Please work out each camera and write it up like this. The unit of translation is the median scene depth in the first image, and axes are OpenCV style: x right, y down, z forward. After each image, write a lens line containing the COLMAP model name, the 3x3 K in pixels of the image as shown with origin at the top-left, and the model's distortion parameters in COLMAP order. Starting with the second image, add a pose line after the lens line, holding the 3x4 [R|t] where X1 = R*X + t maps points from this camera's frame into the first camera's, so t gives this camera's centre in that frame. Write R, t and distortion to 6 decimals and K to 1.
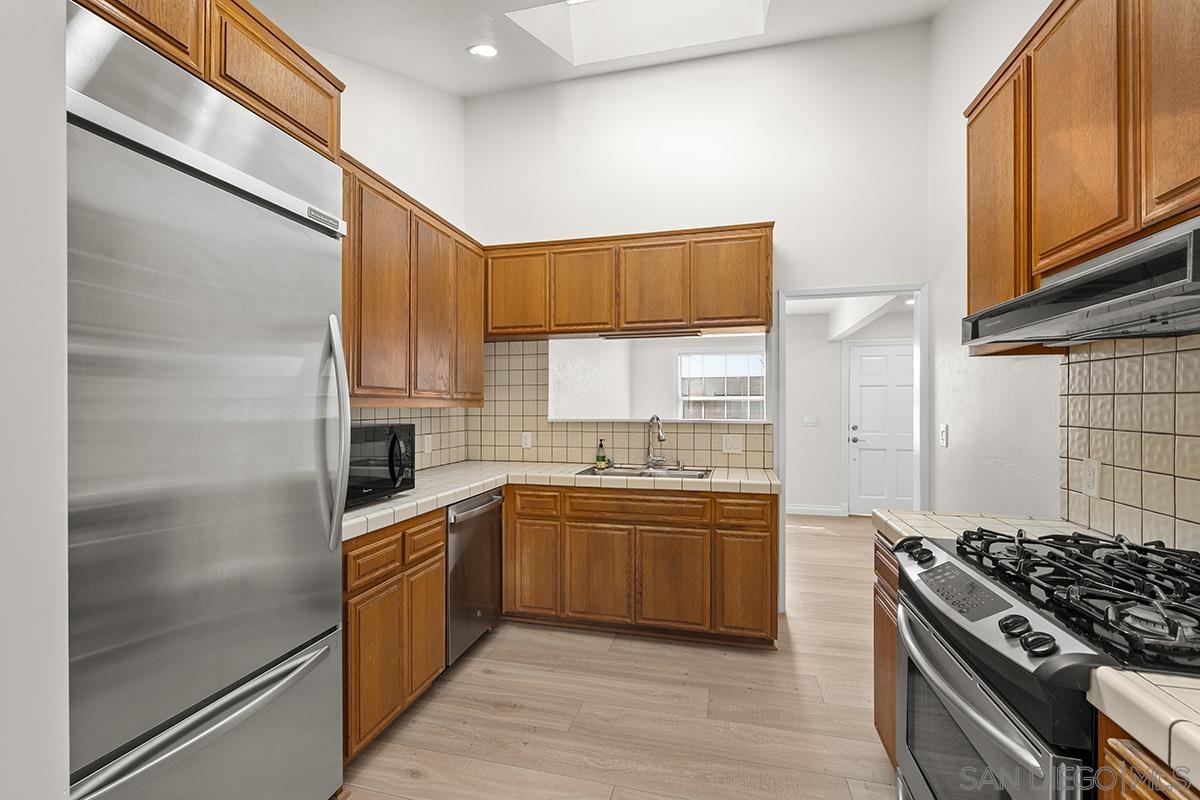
lens RADIAL K [[517.6, 0, 599.8], [0, 517.6, 406.1], [0, 0, 1]] dist [0.000370, 0.000045]
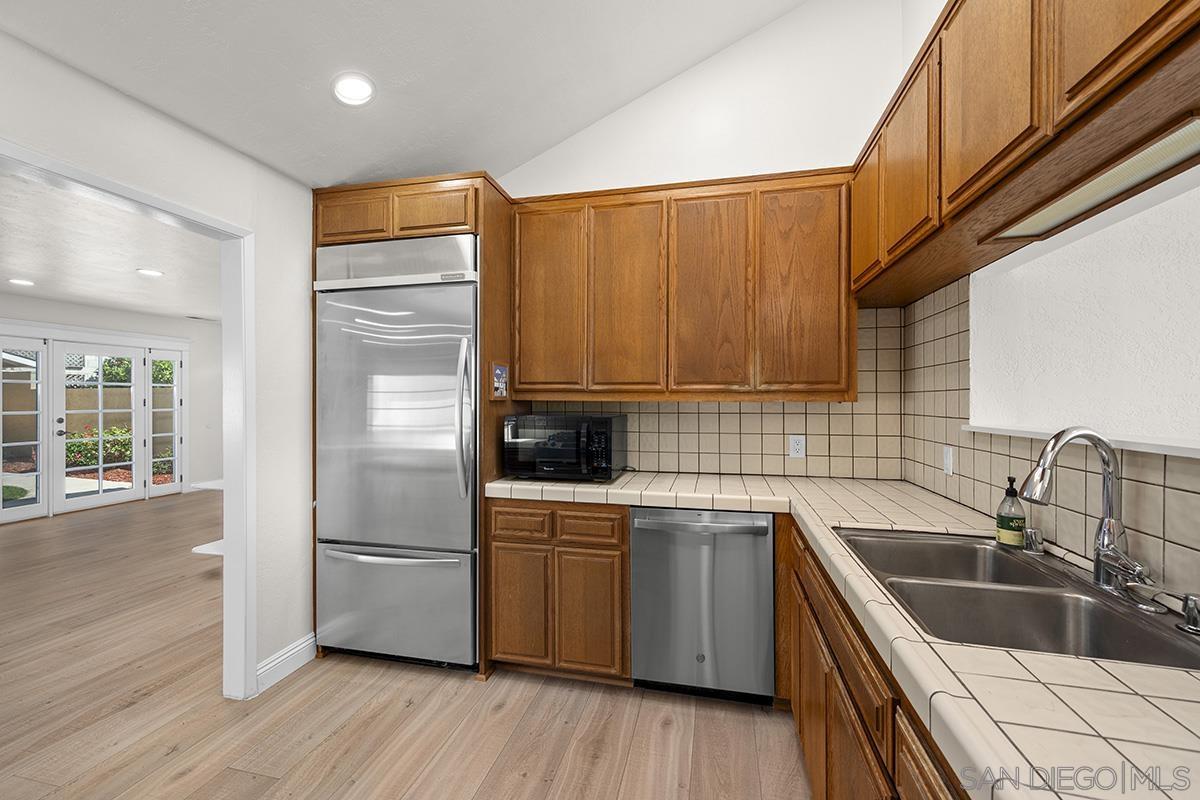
lens RADIAL K [[477.2, 0, 600.0], [0, 477.2, 400.0], [0, 0, 1]] dist [0.001541, -0.000237]
pose [[0.005088, -0.000083, -0.999987, 0.611195], [-0.001088, 0.999999, -0.000089, 0.000013], [0.999986, 0.001089, 0.005088, 1.002720]]
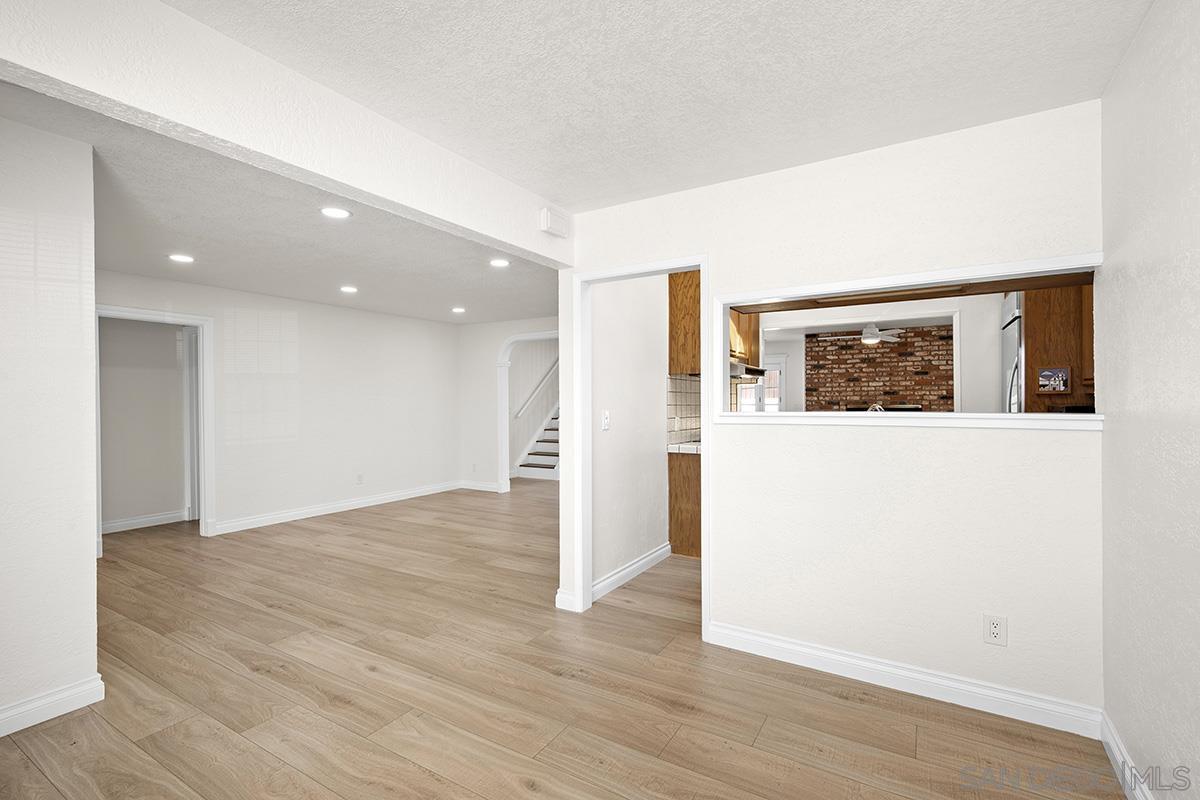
lens RADIAL K [[539.9, 0, 600.4], [0, 539.9, 401.5], [0, 0, 1]] dist [-0.000112, -0.000015]
pose [[-0.953966, 0.004292, 0.299885, 0.374766], [0.005754, 0.999975, 0.003993, 0.009626], [-0.299860, 0.005535, -0.953967, 2.750975]]
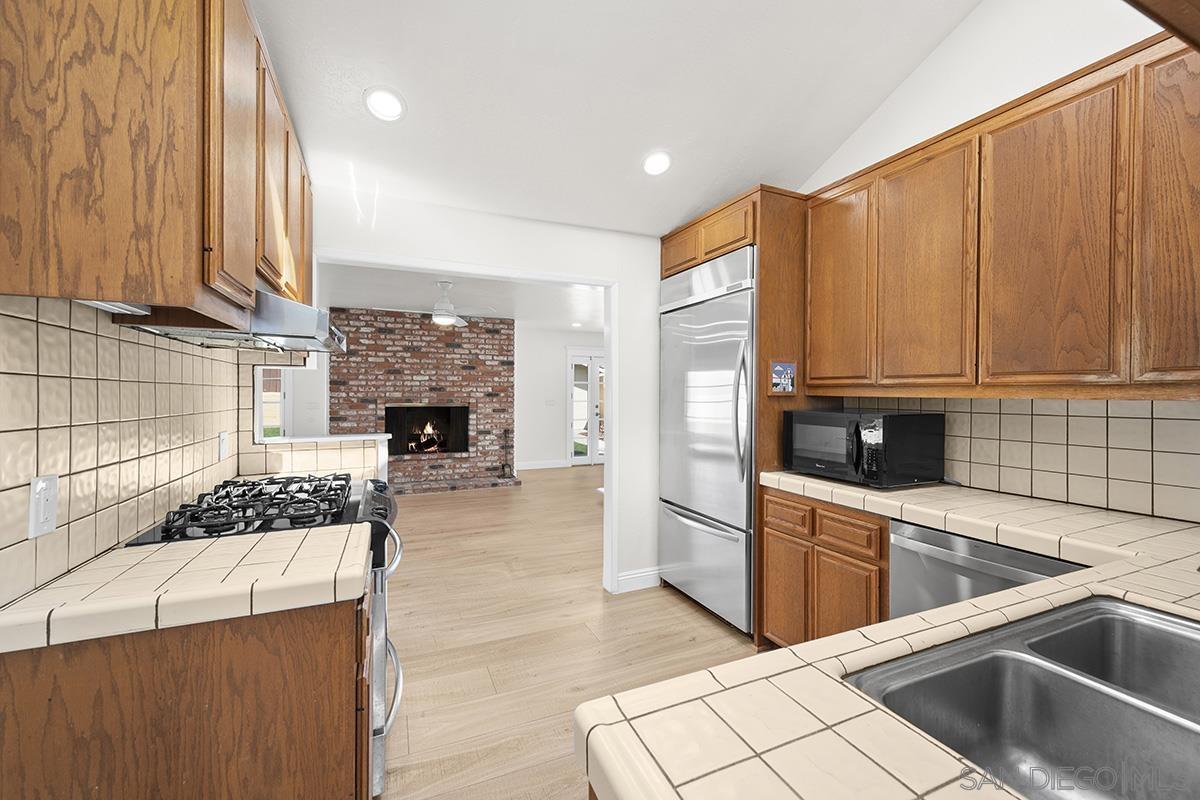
lens RADIAL K [[483.6, 0, 599.0], [0, 483.6, 396.6], [0, 0, 1]] dist [0.002543, 0.000004]
pose [[-0.793062, 0.000105, -0.609141, 0.572005], [-0.005017, 0.999965, 0.006704, -0.002267], [0.609121, 0.008373, -0.793033, 1.412261]]
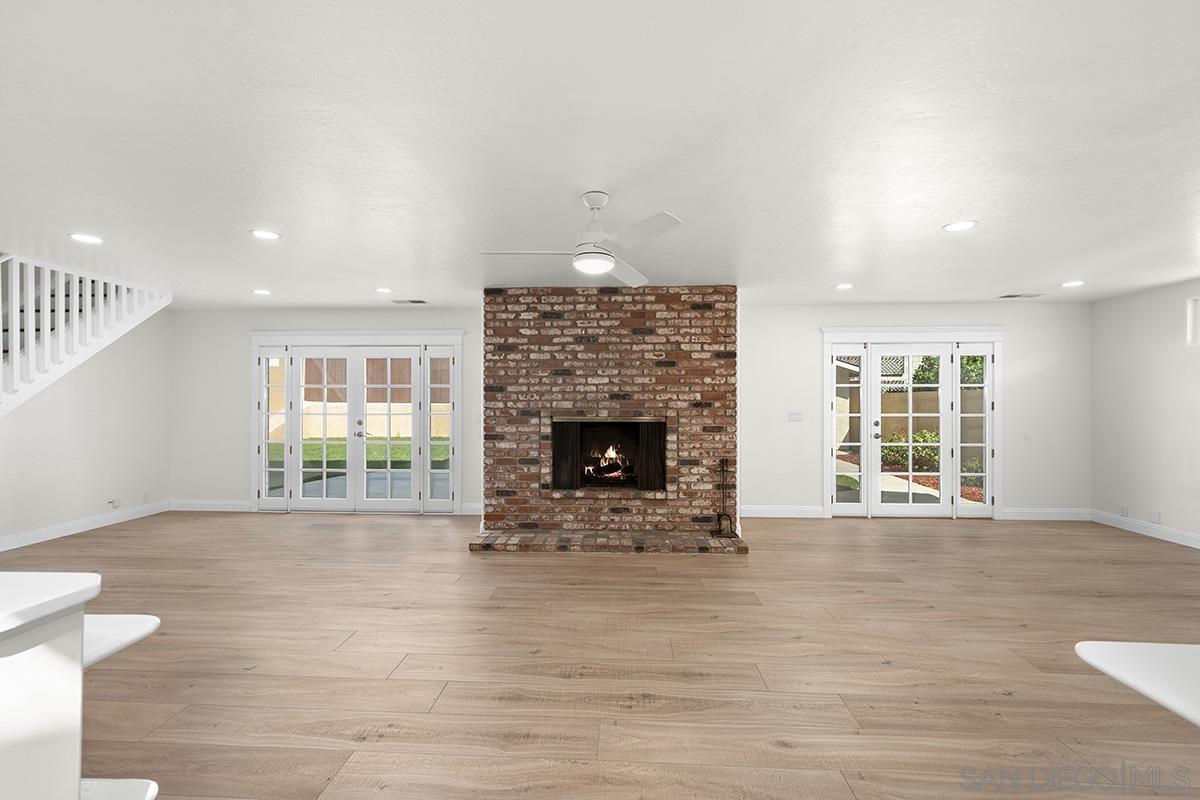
lens RADIAL K [[485.4, 0, 600.0], [0, 485.4, 400.0], [0, 0, 1]] dist [-0.000063, -0.000022]
pose [[-0.982391, -0.002135, -0.186822, 0.017350], [-0.001413, 0.999991, -0.003997, 0.000057], [0.186829, -0.003663, -0.982386, 0.437214]]
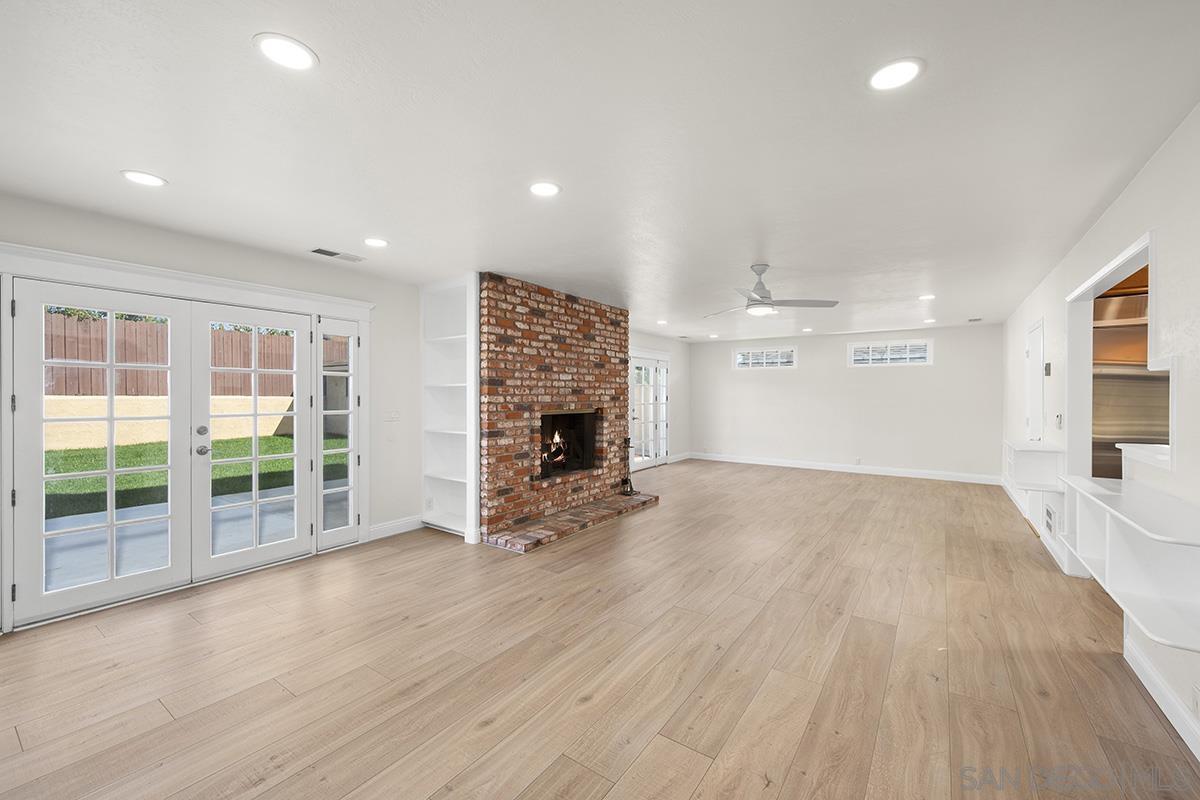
lens RADIAL K [[483.6, 0, 599.0], [0, 483.6, 396.6], [0, 0, 1]] dist [0.002543, 0.000004]
pose [[-0.362210, 0.000763, -0.932096, 1.704756], [-0.003183, 0.999993, 0.002056, -0.003074], [0.932091, 0.003711, -0.362205, -0.591624]]
